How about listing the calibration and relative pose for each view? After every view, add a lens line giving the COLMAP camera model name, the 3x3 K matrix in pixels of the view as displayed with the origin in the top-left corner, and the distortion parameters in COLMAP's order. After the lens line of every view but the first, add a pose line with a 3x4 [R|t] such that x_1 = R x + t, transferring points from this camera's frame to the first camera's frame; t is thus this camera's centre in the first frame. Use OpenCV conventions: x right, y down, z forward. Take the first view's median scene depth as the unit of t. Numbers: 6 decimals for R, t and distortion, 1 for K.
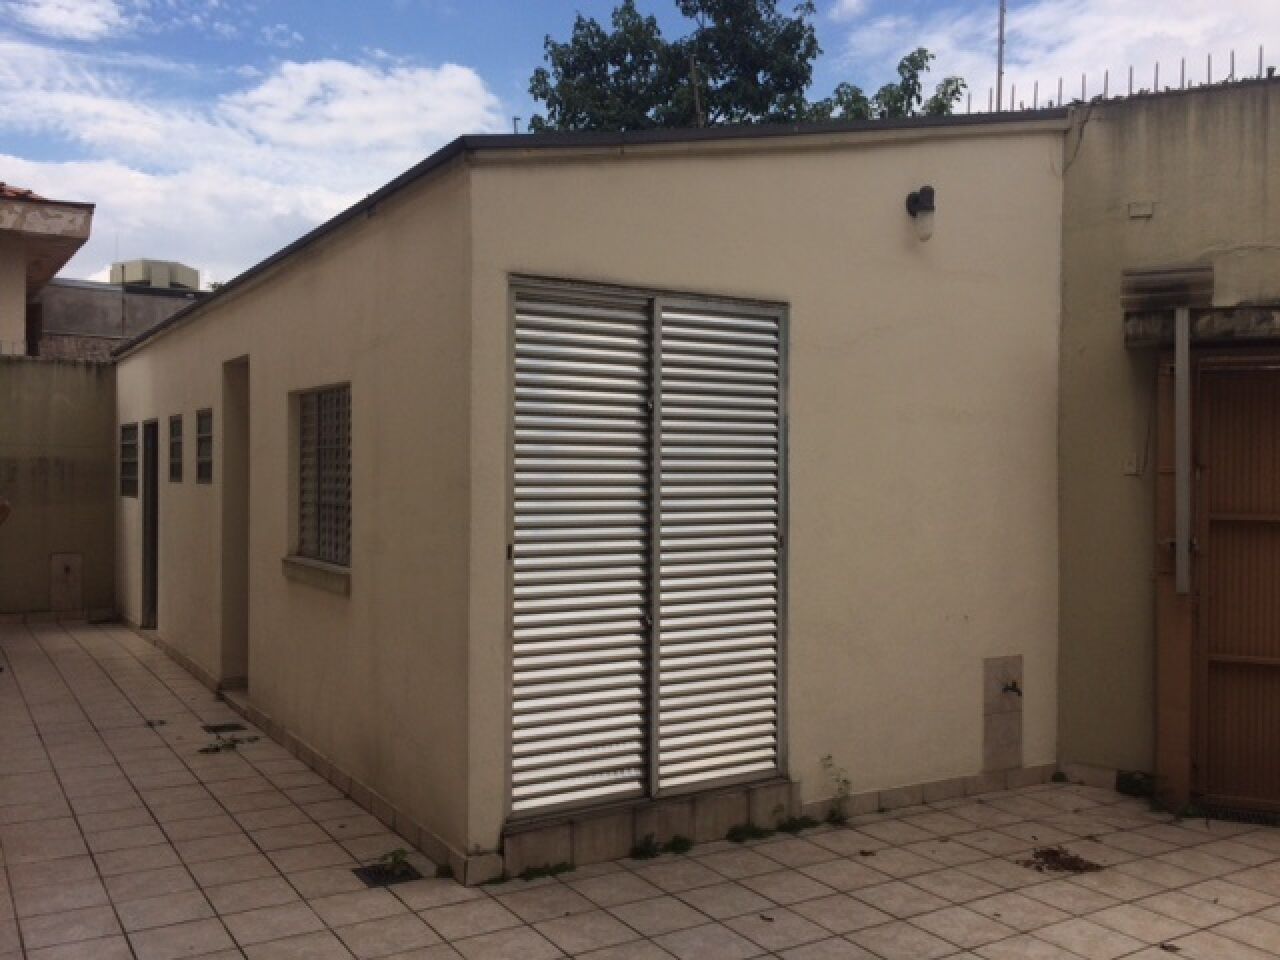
lens RADIAL K [[1103.1, 0, 640.0], [0, 1103.1, 480.0], [0, 0, 1]] dist [0.087031, -0.124614]
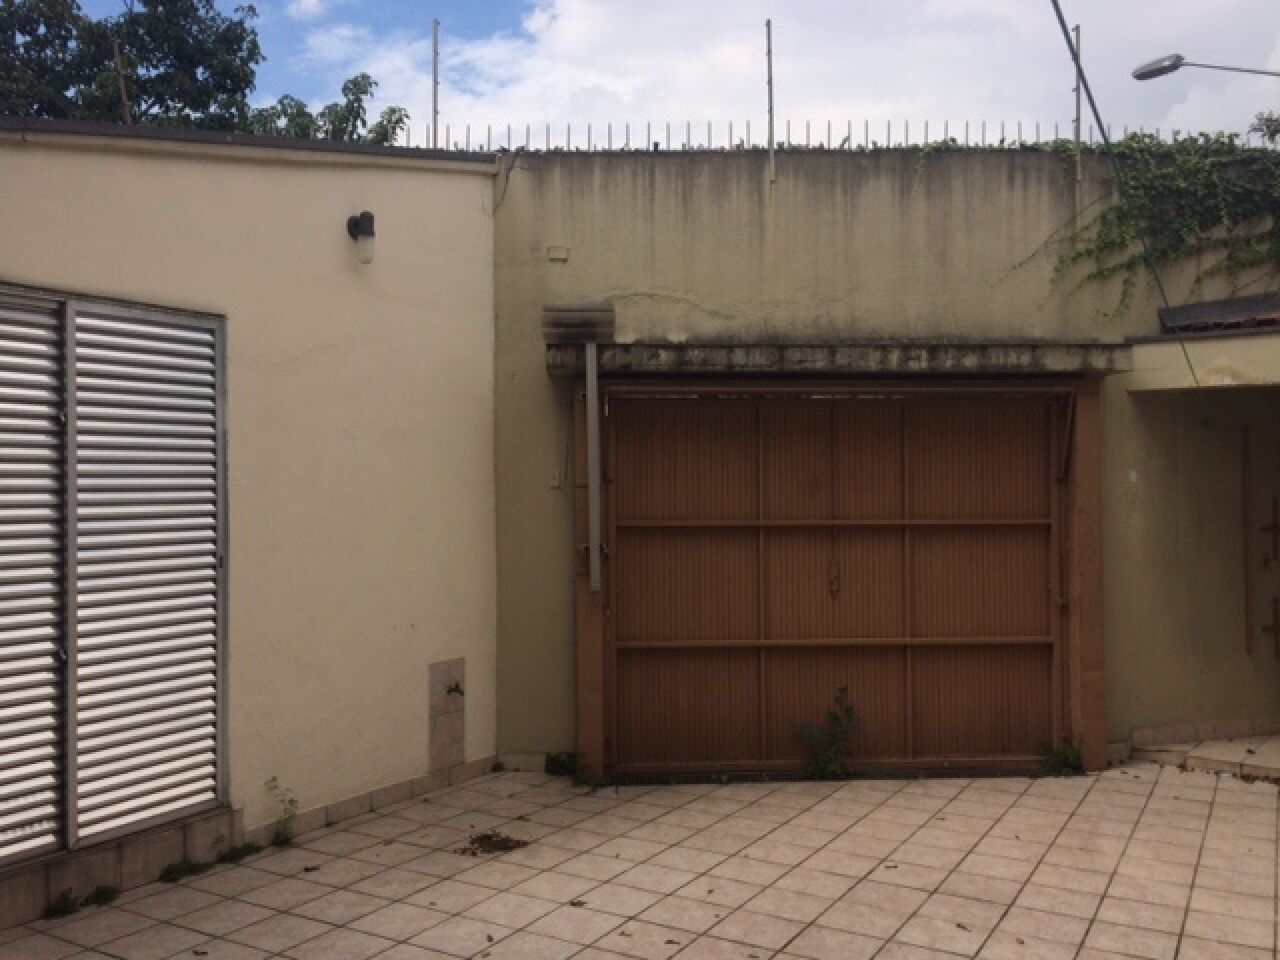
lens RADIAL K [[1103.1, 0, 640.0], [0, 1103.1, 480.0], [0, 0, 1]] dist [0.087031, -0.124614]
pose [[0.890704, -0.008730, 0.454500, 0.011938], [0.014376, 0.999856, -0.008969, -0.001686], [-0.454356, 0.014523, 0.890702, -0.031876]]
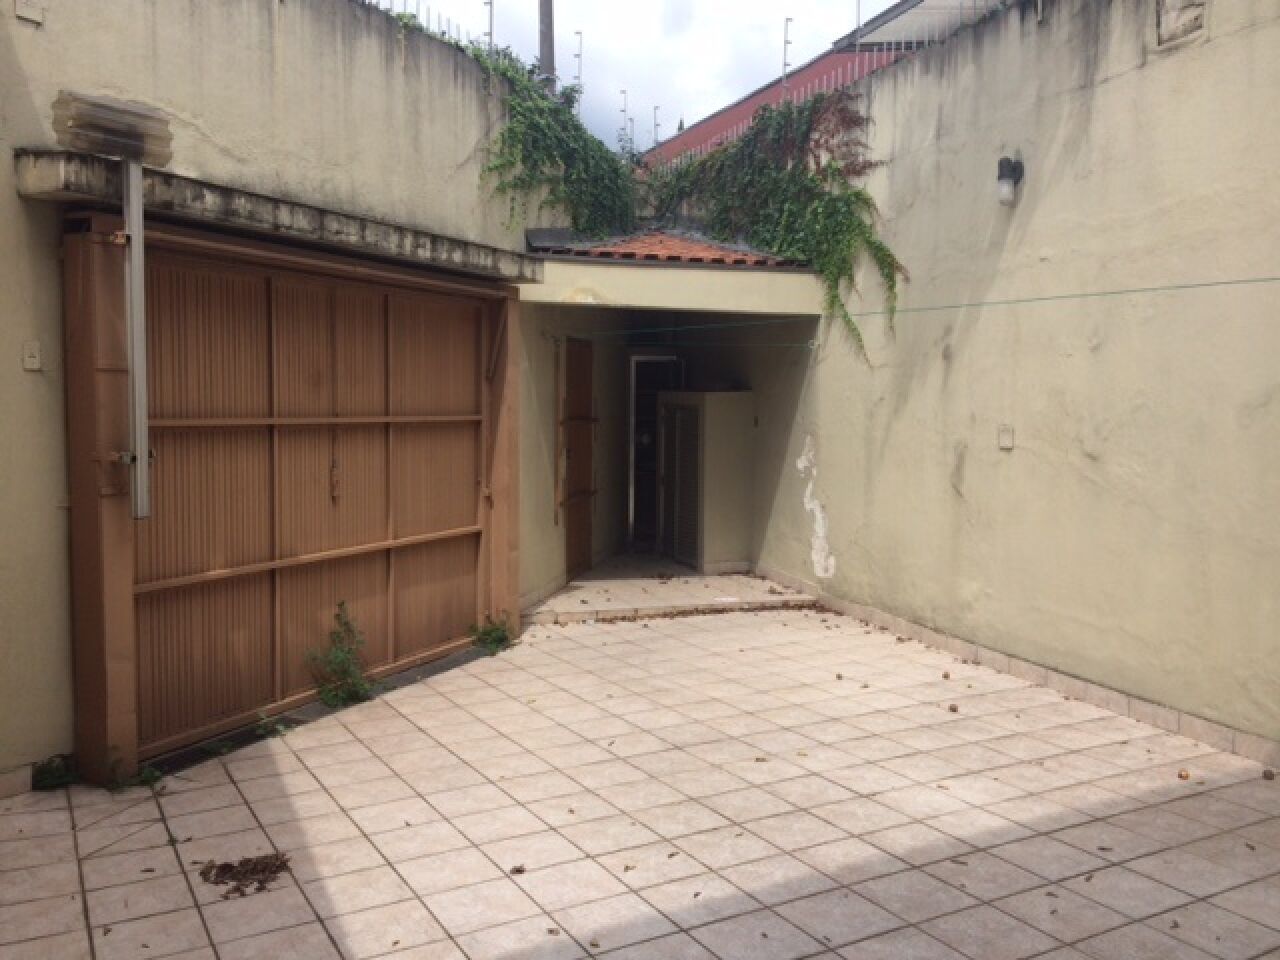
lens RADIAL K [[1103.1, 0, 640.0], [0, 1103.1, 480.0], [0, 0, 1]] dist [0.087031, -0.124614]
pose [[0.047606, -0.082308, 0.995469, -0.312539], [-0.005726, 0.996560, 0.082672, 0.003823], [-0.998850, -0.009636, 0.046971, 0.600692]]
